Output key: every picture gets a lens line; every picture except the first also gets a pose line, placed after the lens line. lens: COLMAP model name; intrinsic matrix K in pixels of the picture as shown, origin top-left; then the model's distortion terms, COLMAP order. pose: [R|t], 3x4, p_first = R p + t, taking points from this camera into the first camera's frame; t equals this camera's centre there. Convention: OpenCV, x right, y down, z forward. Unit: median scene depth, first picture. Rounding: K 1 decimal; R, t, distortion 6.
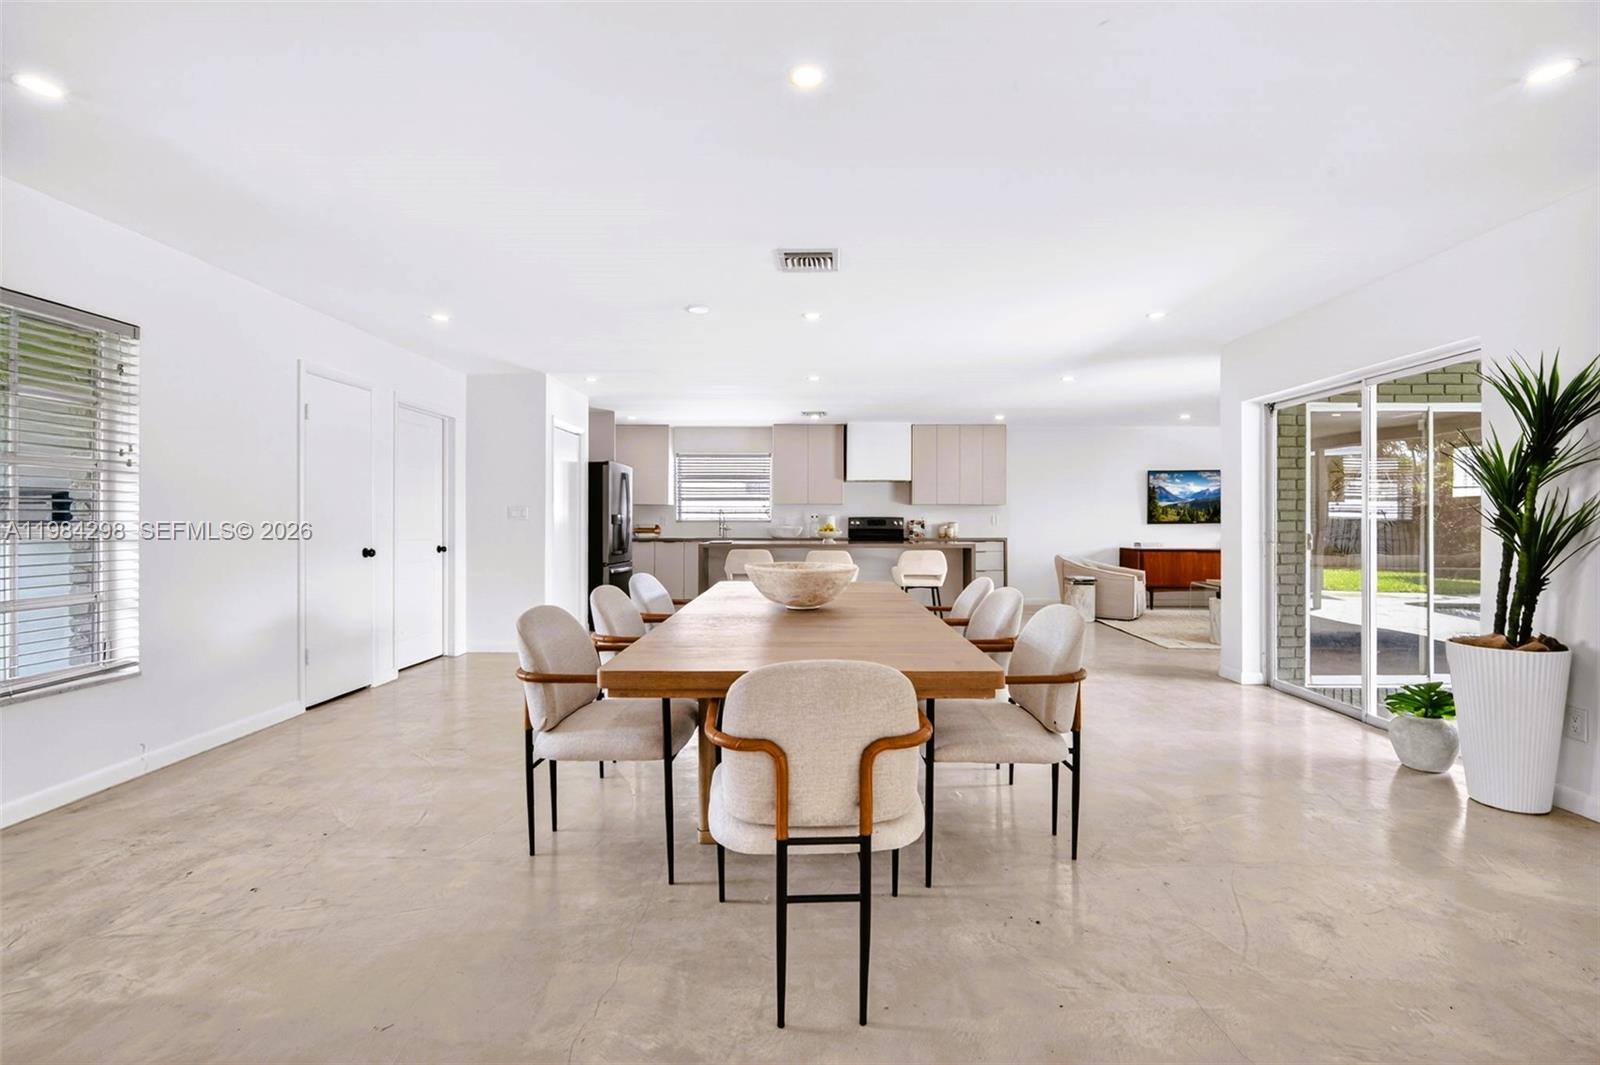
lens RADIAL K [[697.2, 0, 805.4], [0, 697.2, 526.0], [0, 0, 1]] dist [-0.011043, 0.001371]
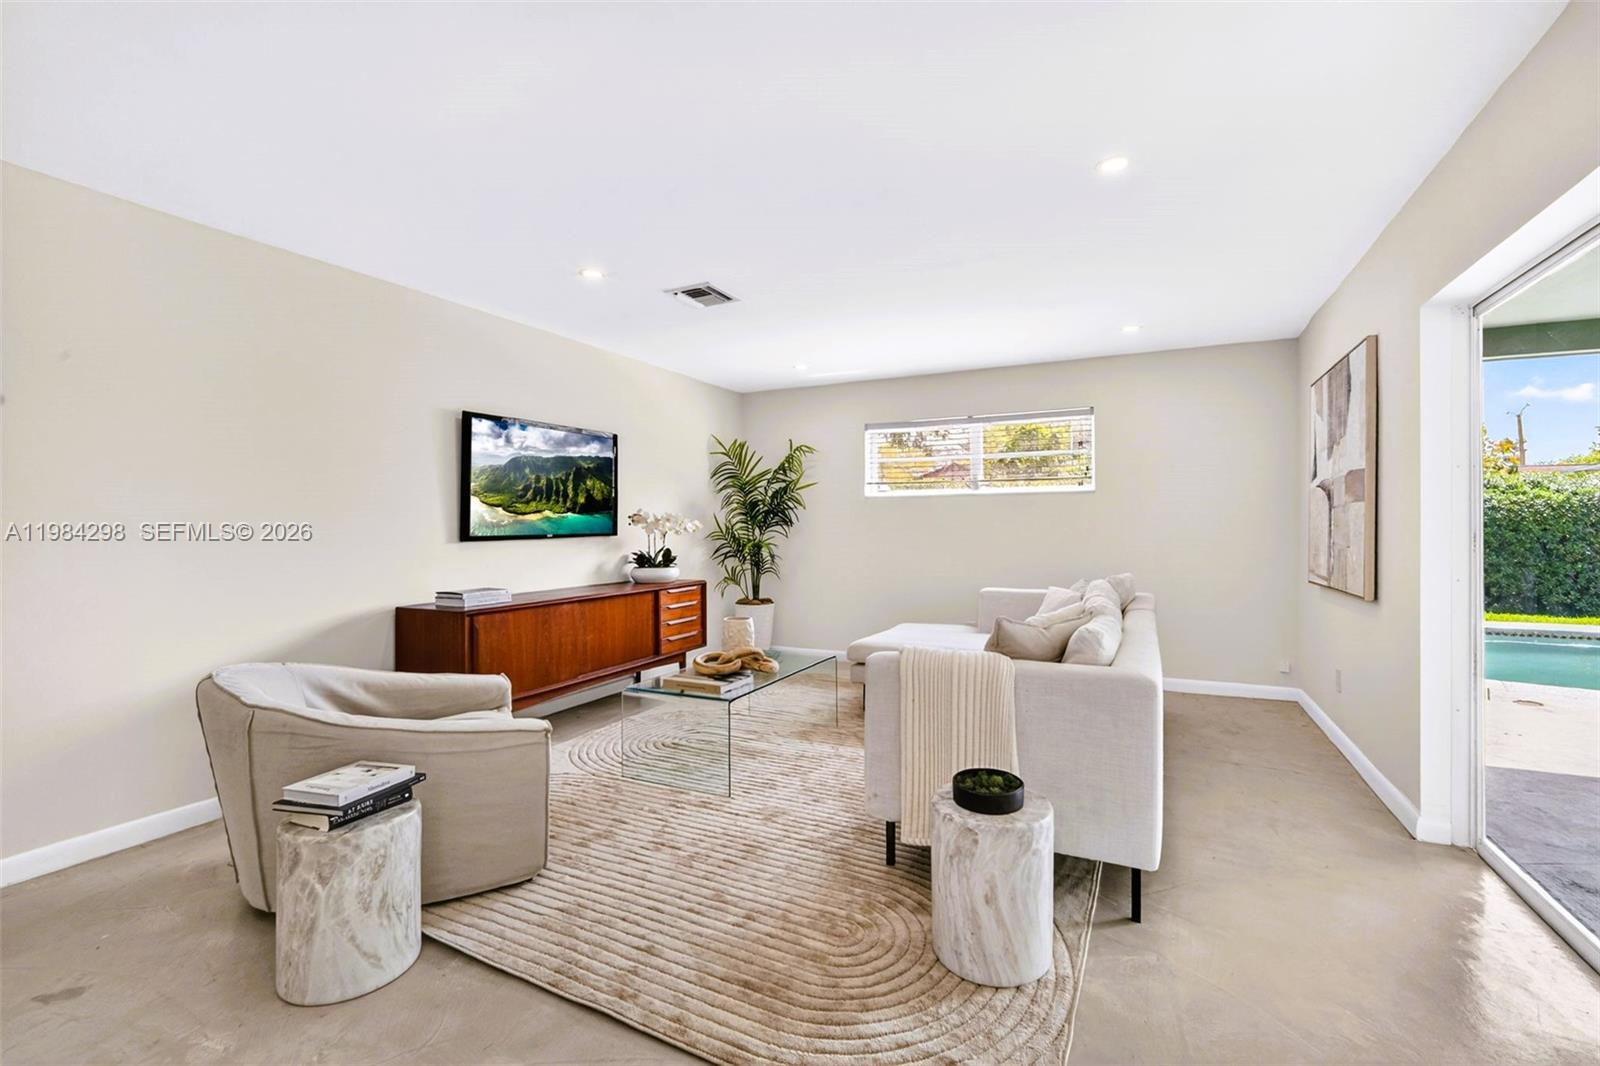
lens RADIAL K [[697.2, 0, 802.0], [0, 697.2, 521.6], [0, 0, 1]] dist [-0.011043, 0.001371]
pose [[0.428354, 0.002438, 0.903608, 0.220804], [0.014288, 0.999853, -0.009471, -0.008270], [-0.903498, 0.016967, 0.428256, 0.676644]]
